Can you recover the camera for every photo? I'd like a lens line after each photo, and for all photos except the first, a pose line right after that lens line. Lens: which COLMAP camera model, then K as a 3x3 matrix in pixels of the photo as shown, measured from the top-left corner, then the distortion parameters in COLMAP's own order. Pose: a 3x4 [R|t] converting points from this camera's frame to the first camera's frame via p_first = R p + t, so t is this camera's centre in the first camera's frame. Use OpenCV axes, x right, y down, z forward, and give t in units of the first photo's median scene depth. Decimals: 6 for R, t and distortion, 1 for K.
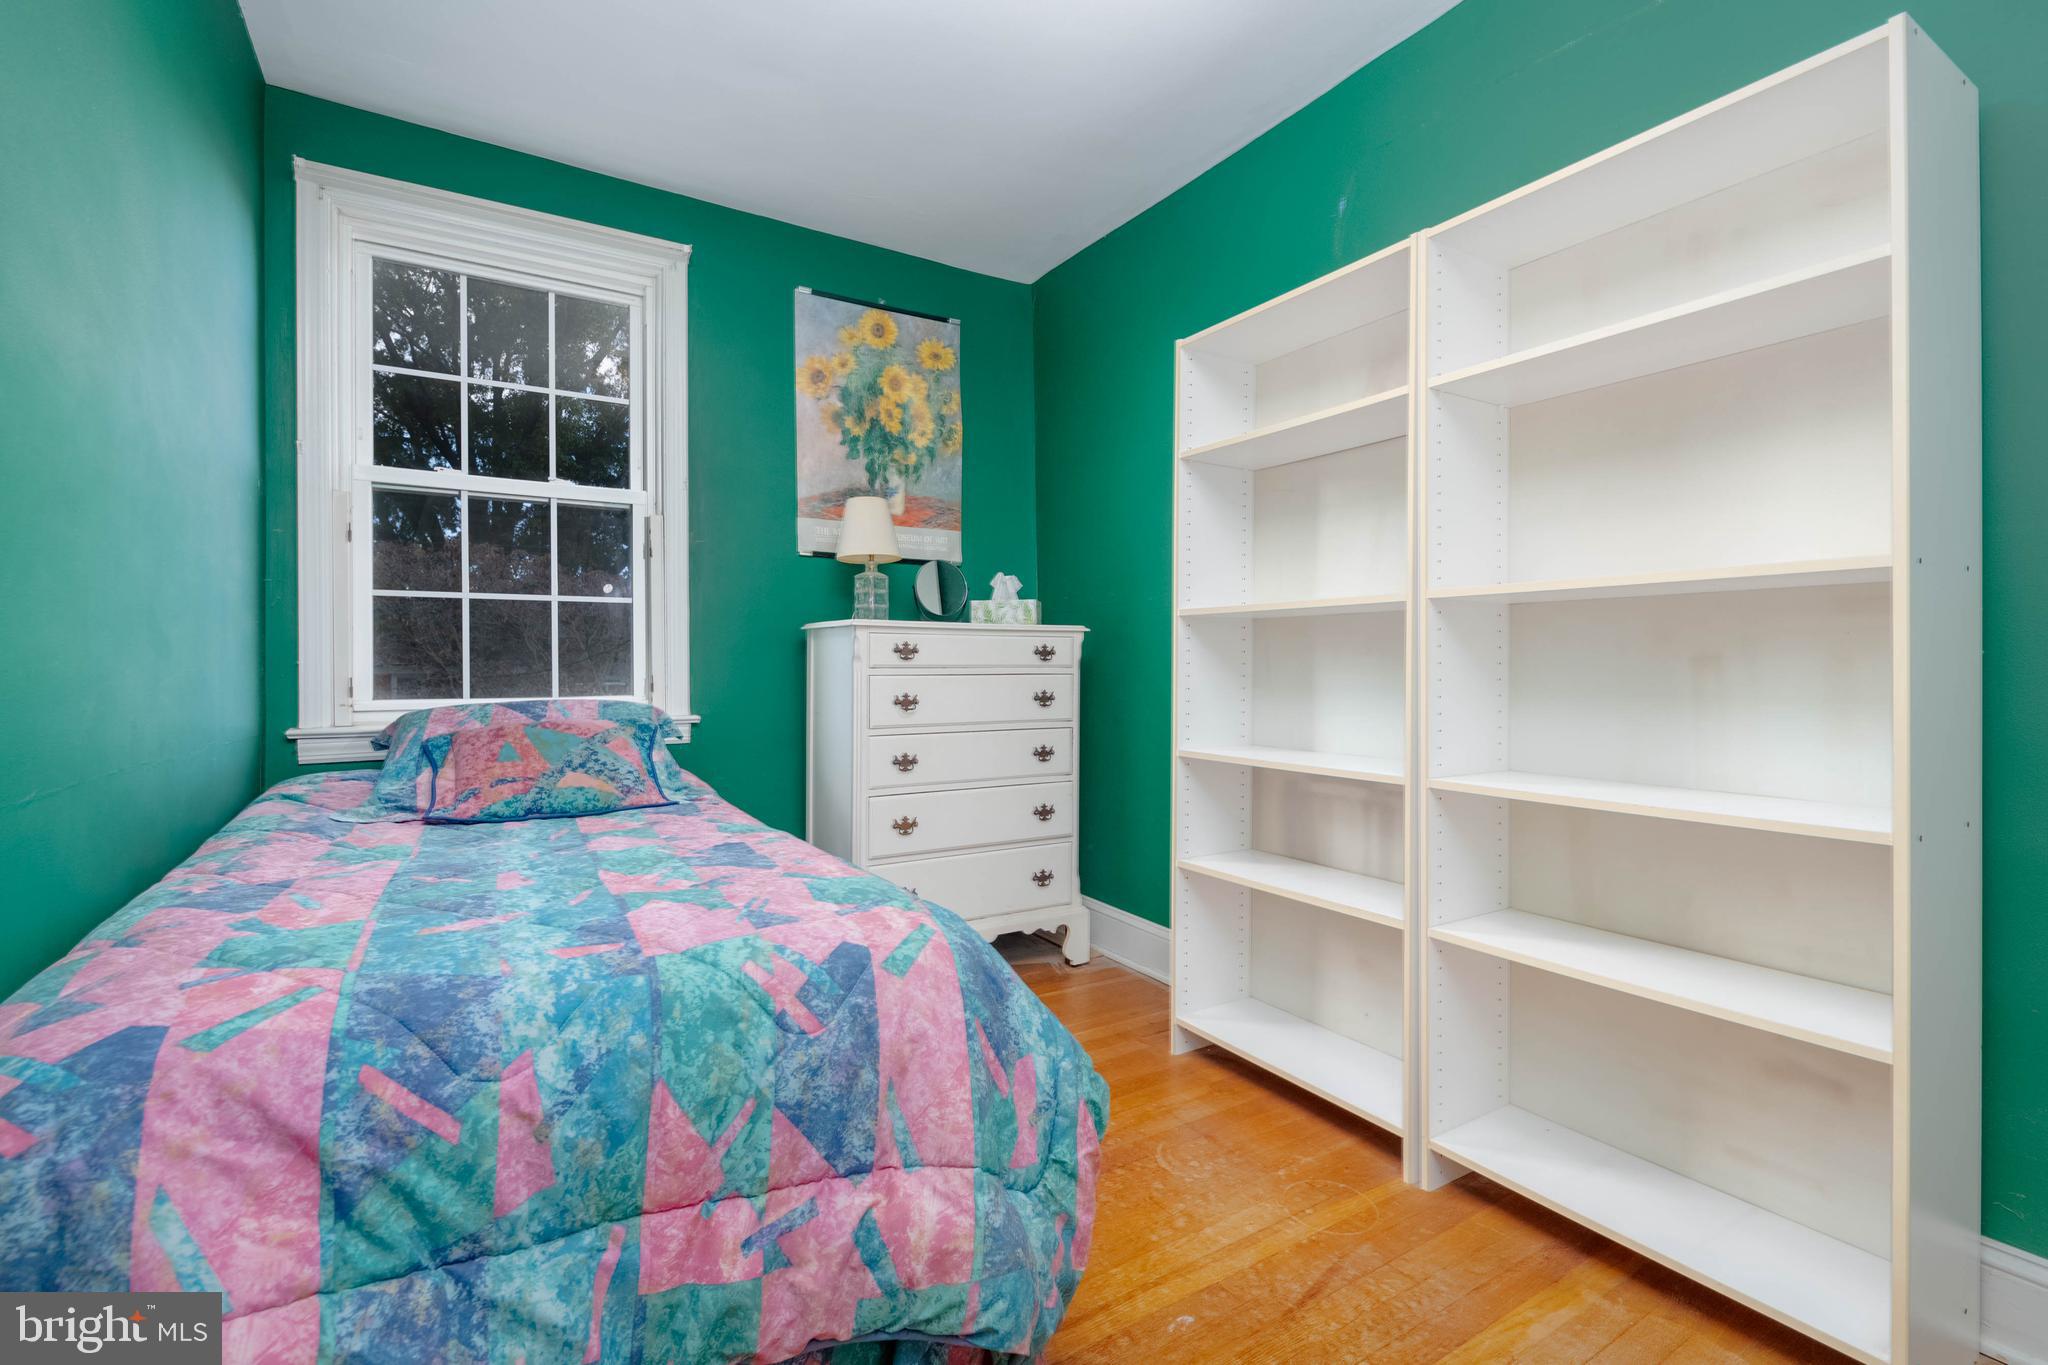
lens RADIAL K [[935.6, 0, 1031.7], [0, 935.6, 666.8], [0, 0, 1]] dist [0.004041, -0.001736]
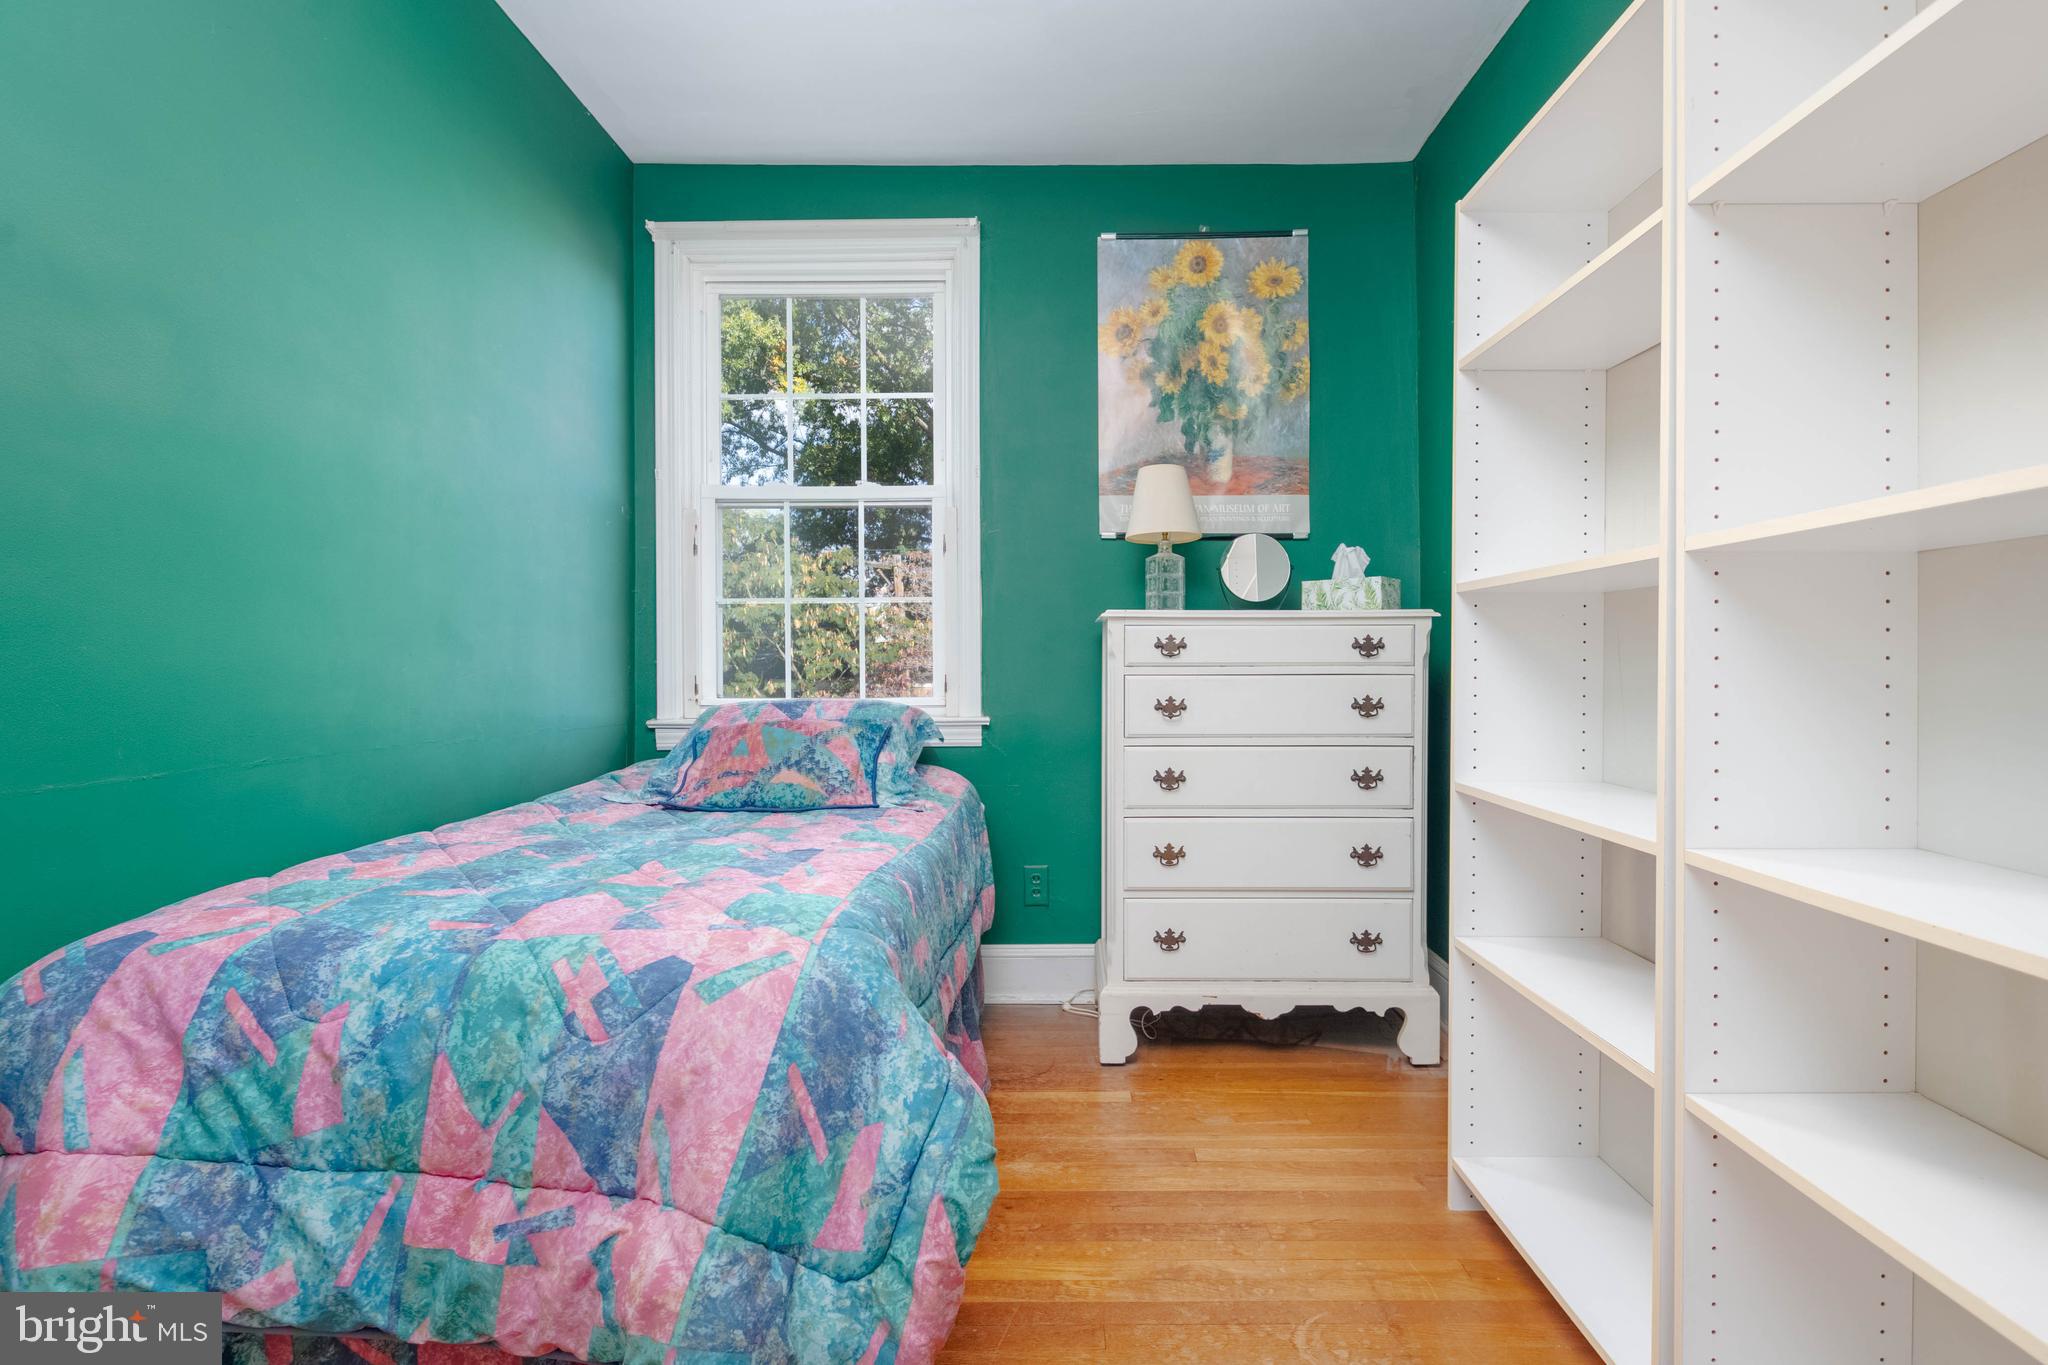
lens RADIAL K [[1092.8, 0, 1025.5], [0, 1092.8, 671.4], [0, 0, 1]] dist [-0.000798, -0.000089]
pose [[0.837507, 0.002148, -0.546422, 0.392424], [0.000957, 0.999985, 0.005399, 0.000233], [0.546425, -0.005044, 0.837493, 0.151134]]
